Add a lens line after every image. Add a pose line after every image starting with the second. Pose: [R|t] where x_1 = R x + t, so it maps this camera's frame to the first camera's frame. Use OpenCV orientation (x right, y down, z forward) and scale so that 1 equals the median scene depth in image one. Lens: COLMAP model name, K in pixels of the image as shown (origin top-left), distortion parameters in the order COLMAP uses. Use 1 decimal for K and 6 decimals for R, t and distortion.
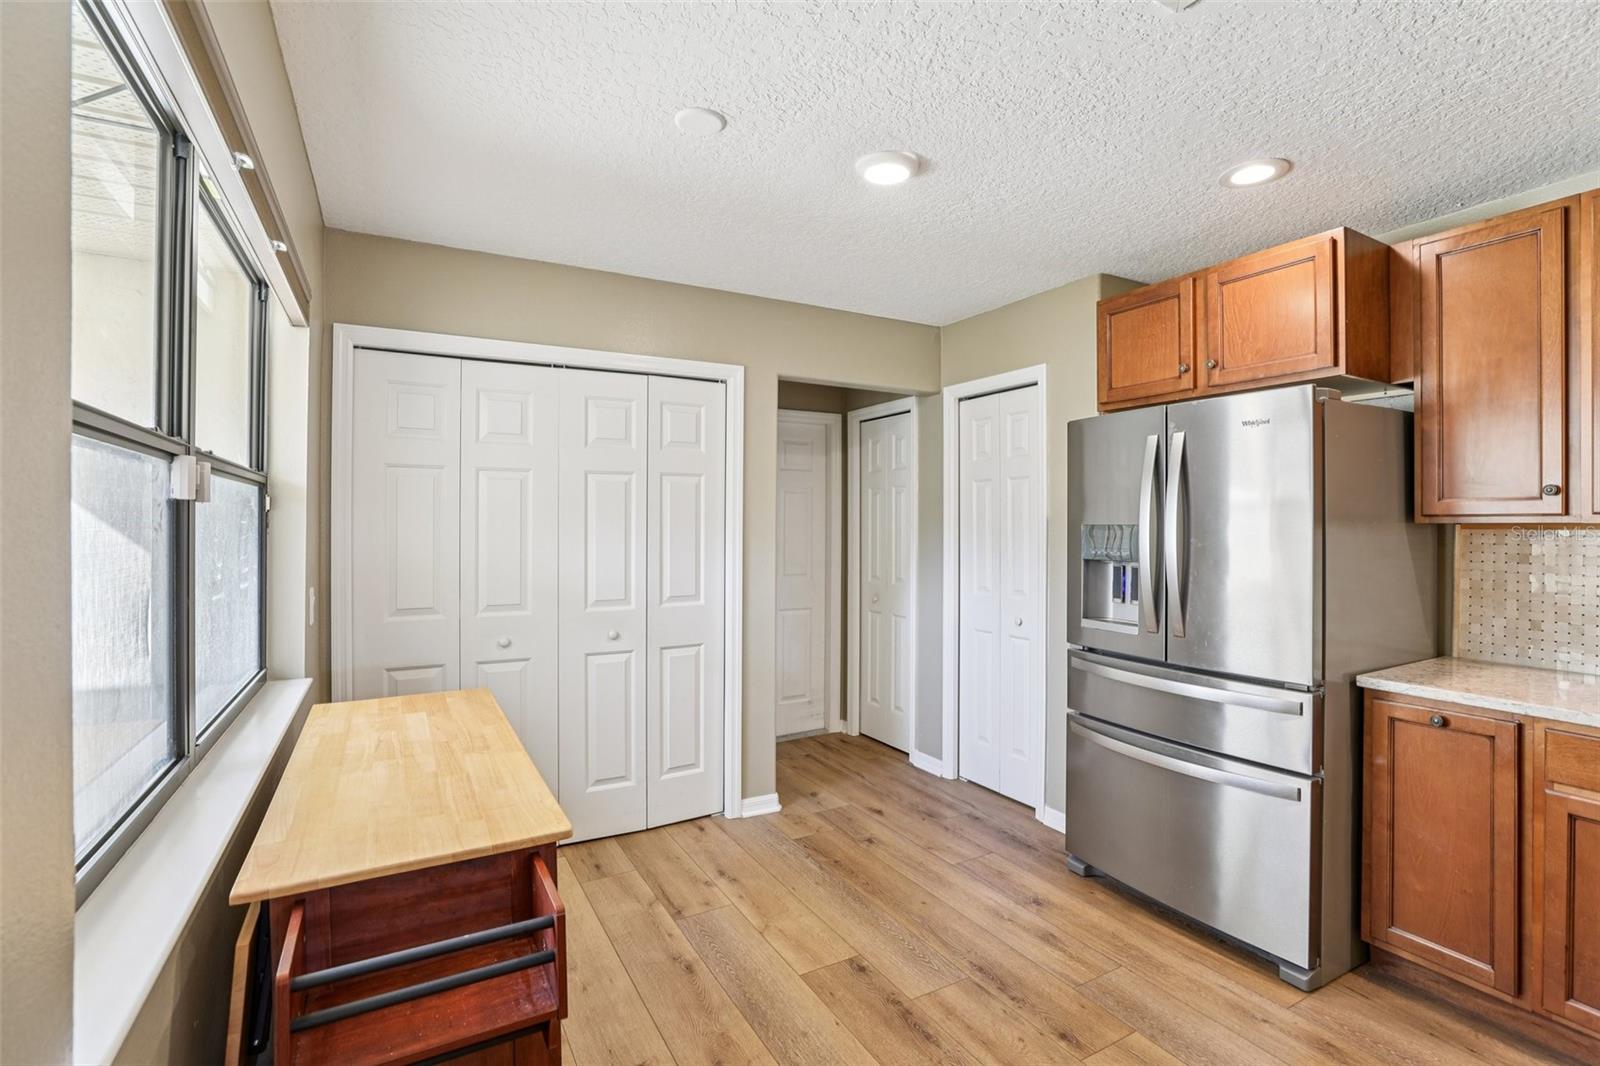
lens RADIAL K [[736.3, 0, 795.1], [0, 736.3, 522.3], [0, 0, 1]] dist [-0.034346, 0.009071]
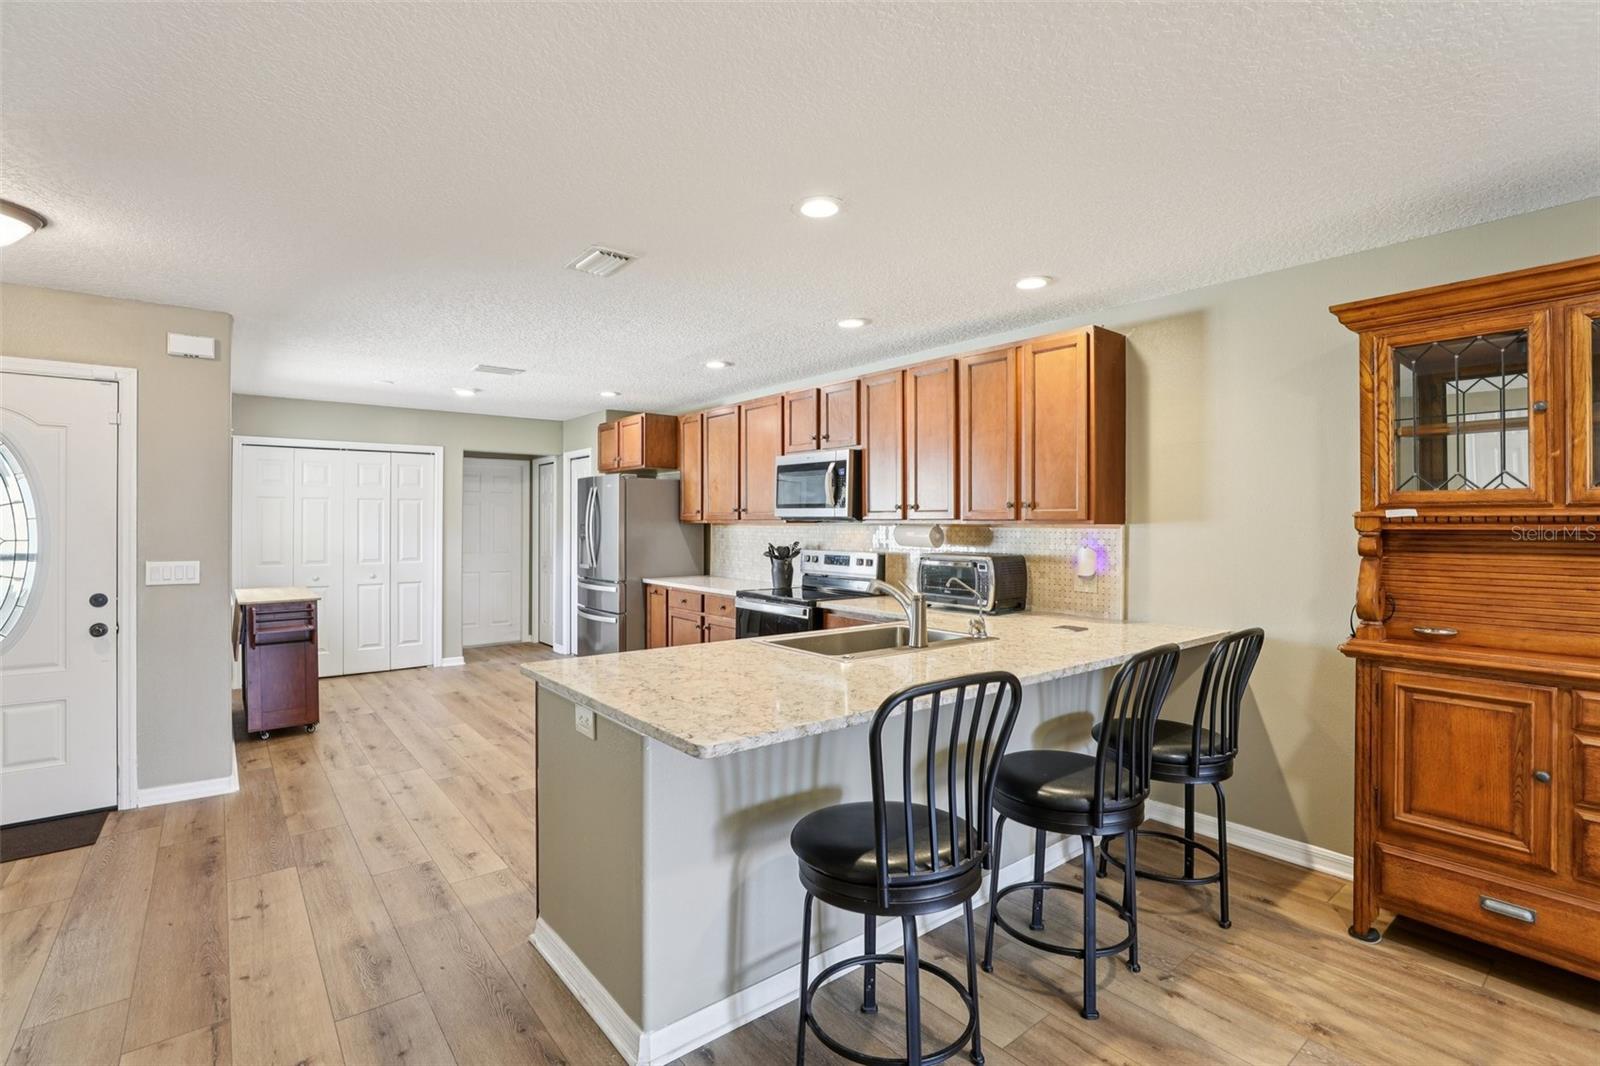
lens RADIAL K [[736.3, 0, 791.5], [0, 736.3, 519.5], [0, 0, 1]] dist [-0.034346, 0.009071]
pose [[0.985875, 0.002469, 0.167463, 0.794565], [-0.001745, 0.999988, -0.004472, -0.000230], [-0.167472, 0.004117, 0.985868, -1.705656]]
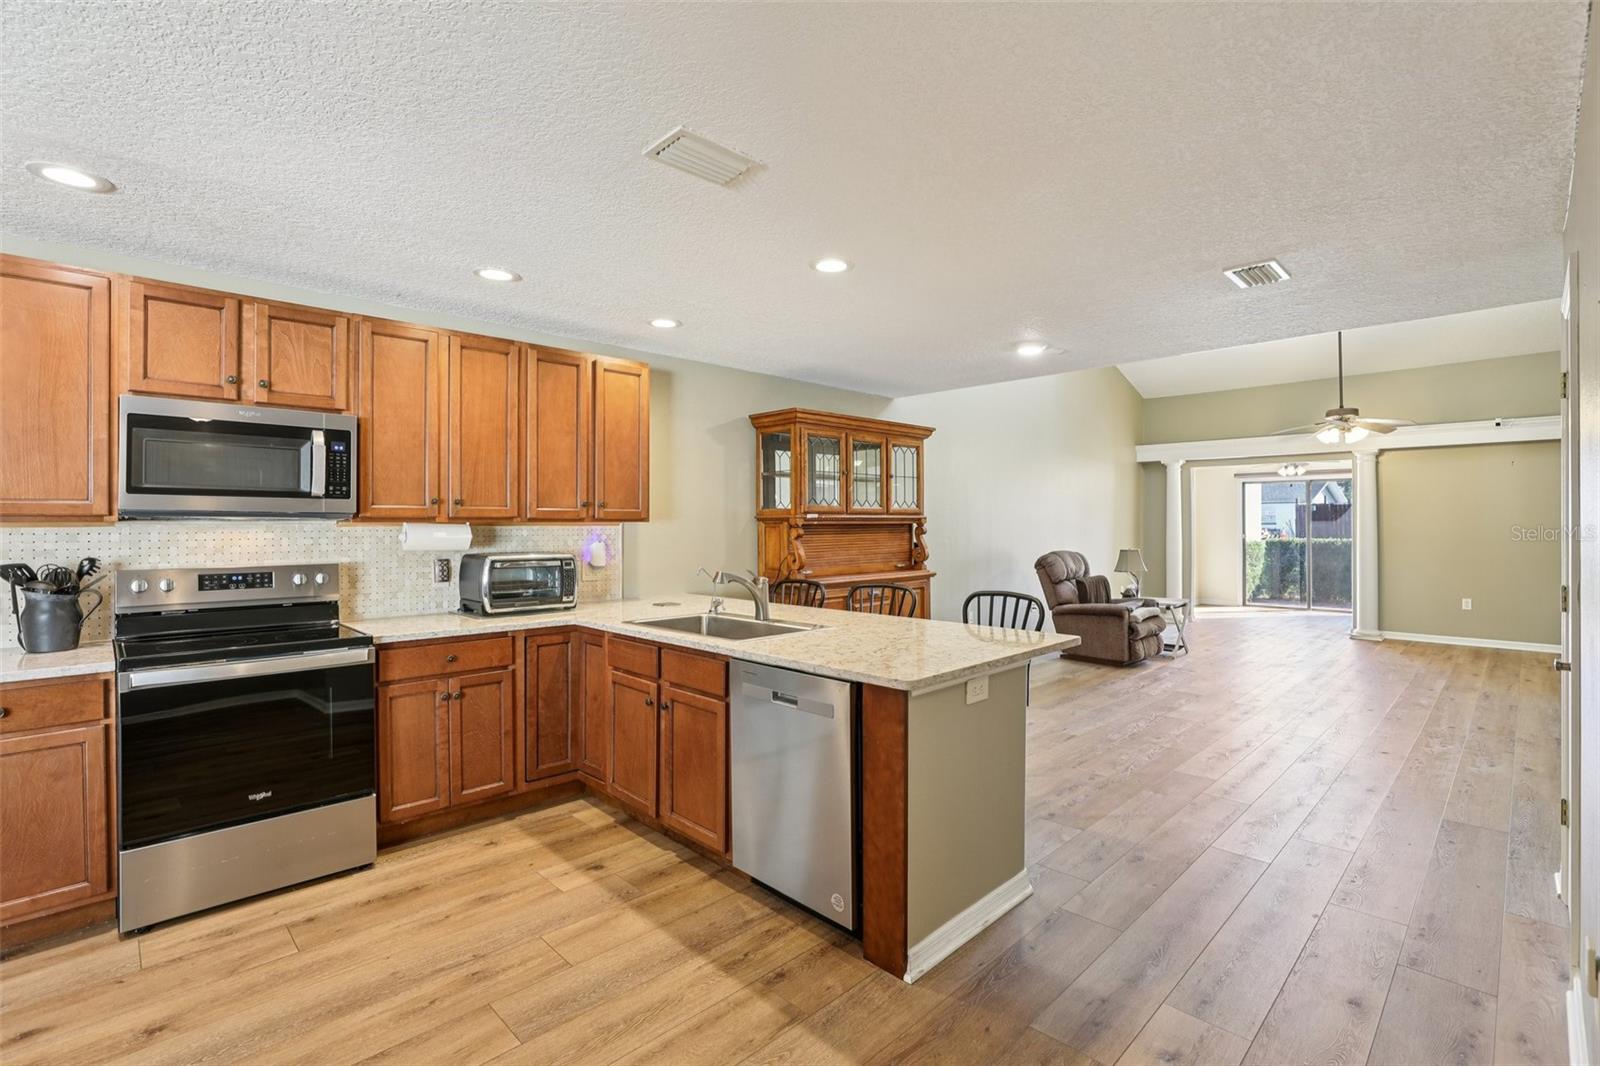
lens RADIAL K [[736.3, 0, 802.8], [0, 736.3, 524.1], [0, 0, 1]] dist [-0.034346, 0.009071]
pose [[-0.269869, -0.004162, 0.962888, -0.225808], [-0.000002, 0.999991, 0.004322, -0.001264], [-0.962897, 0.001165, -0.269866, -0.280621]]
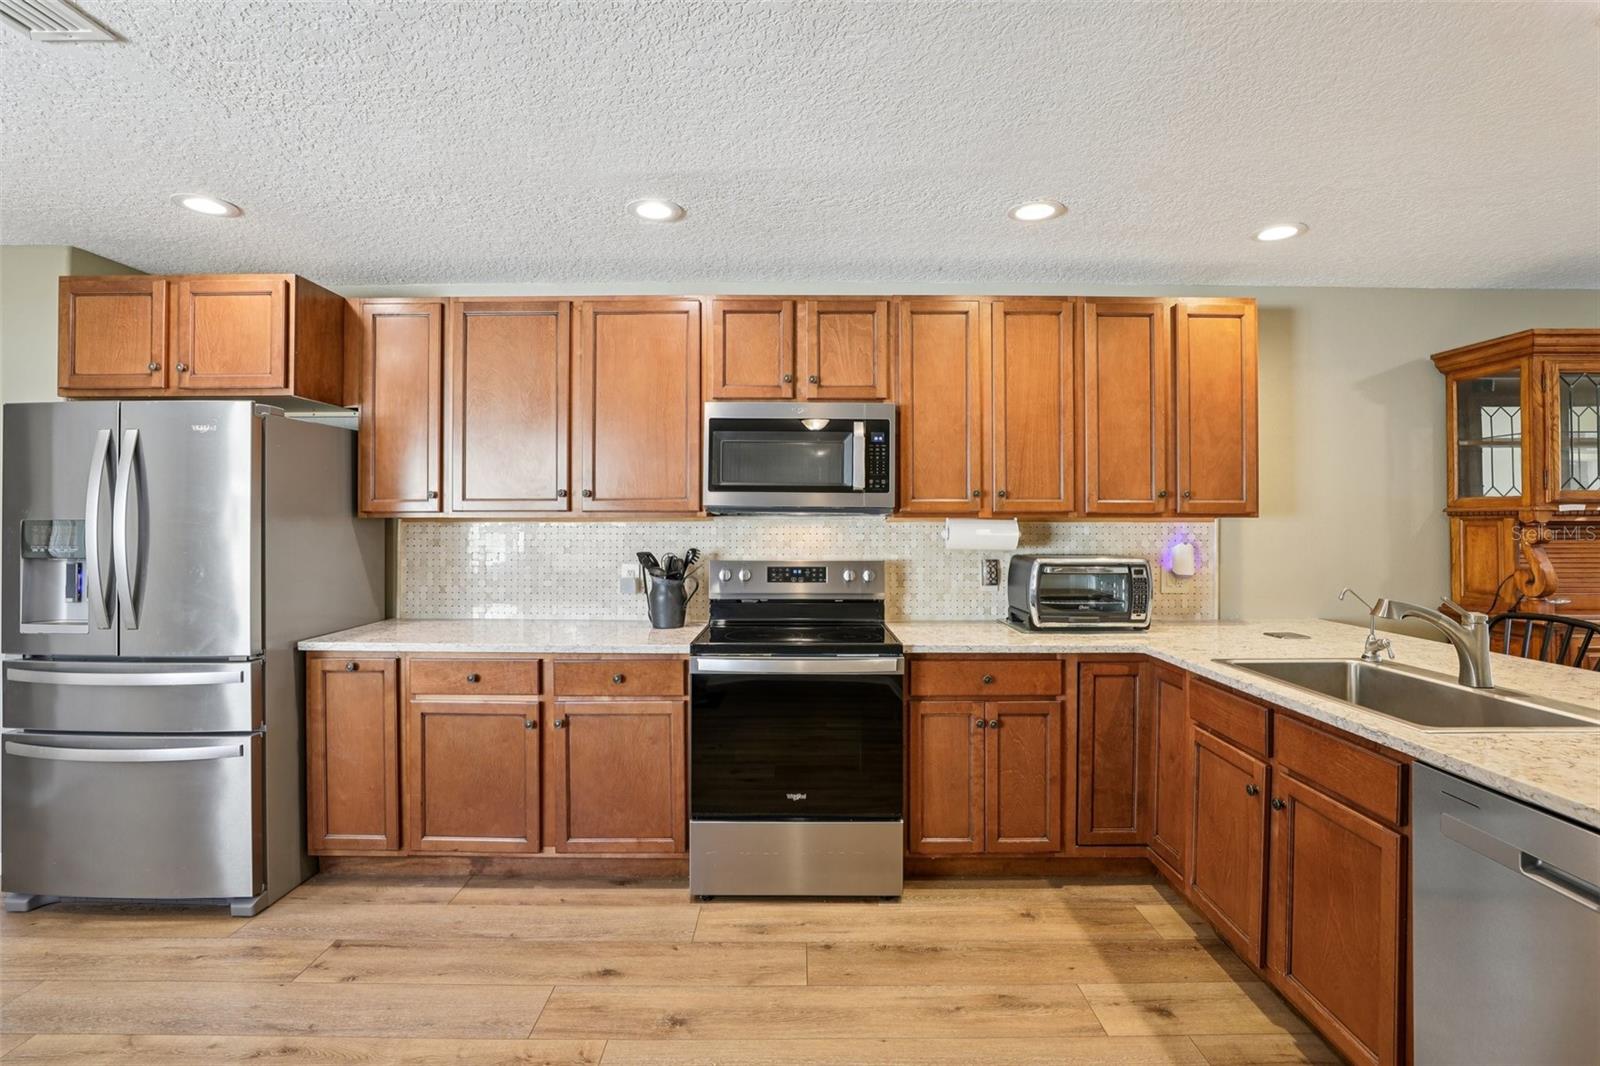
lens RADIAL K [[736.3, 0, 801.5], [0, 736.3, 512.3], [0, 0, 1]] dist [-0.034346, 0.009071]
pose [[0.482840, 0.004380, 0.875698, 0.100252], [0.000303, 0.999987, -0.005169, -0.001578], [-0.875709, 0.002761, 0.482832, -0.317777]]
